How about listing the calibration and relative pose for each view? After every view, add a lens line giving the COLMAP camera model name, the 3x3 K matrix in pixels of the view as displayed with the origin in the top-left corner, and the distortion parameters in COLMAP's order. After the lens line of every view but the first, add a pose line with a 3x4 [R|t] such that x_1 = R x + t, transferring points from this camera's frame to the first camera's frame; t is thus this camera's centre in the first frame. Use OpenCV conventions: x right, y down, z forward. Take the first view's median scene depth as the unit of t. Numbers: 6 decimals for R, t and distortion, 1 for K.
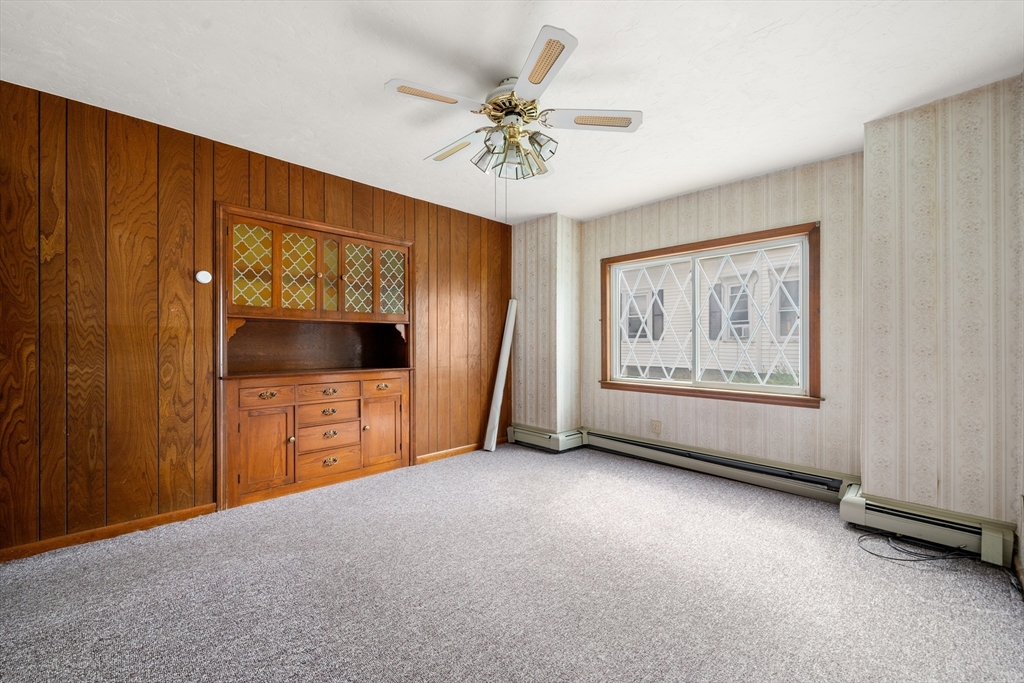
lens RADIAL K [[407.2, 0, 503.5], [0, 407.2, 342.9], [0, 0, 1]] dist [-0.002477, -0.000302]
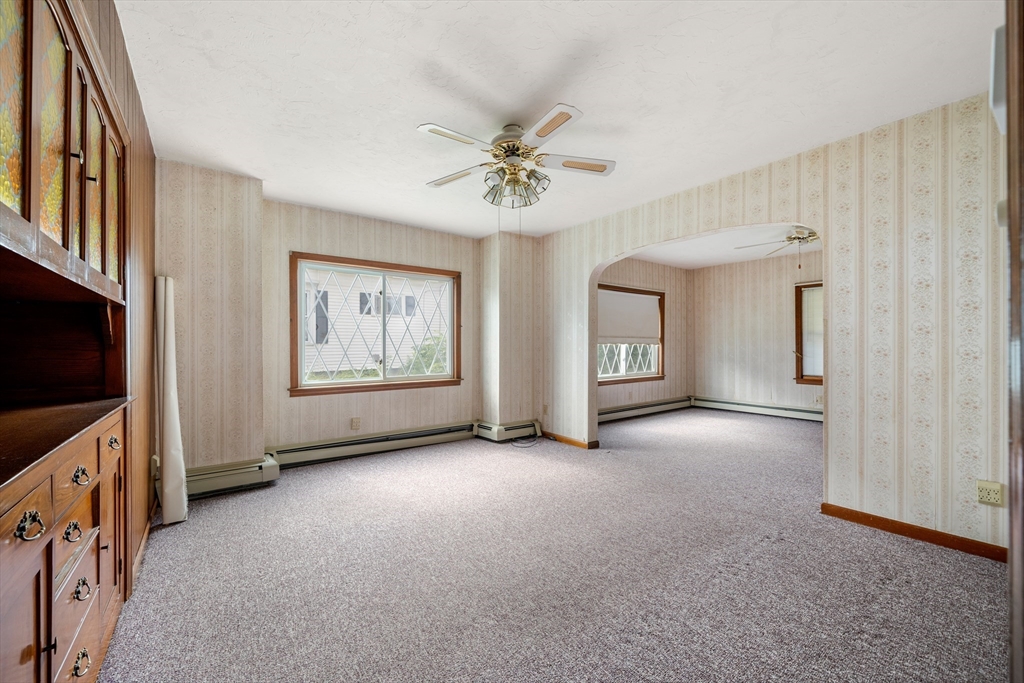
lens RADIAL K [[399.5, 0, 503.2], [0, 399.5, 344.1], [0, 0, 1]] dist [-0.001799, -0.000323]
pose [[0.122654, 0.005729, 0.992433, -0.690090], [0.004623, 0.999969, -0.006344, 0.004900], [-0.992439, 0.005366, 0.122624, 0.533403]]
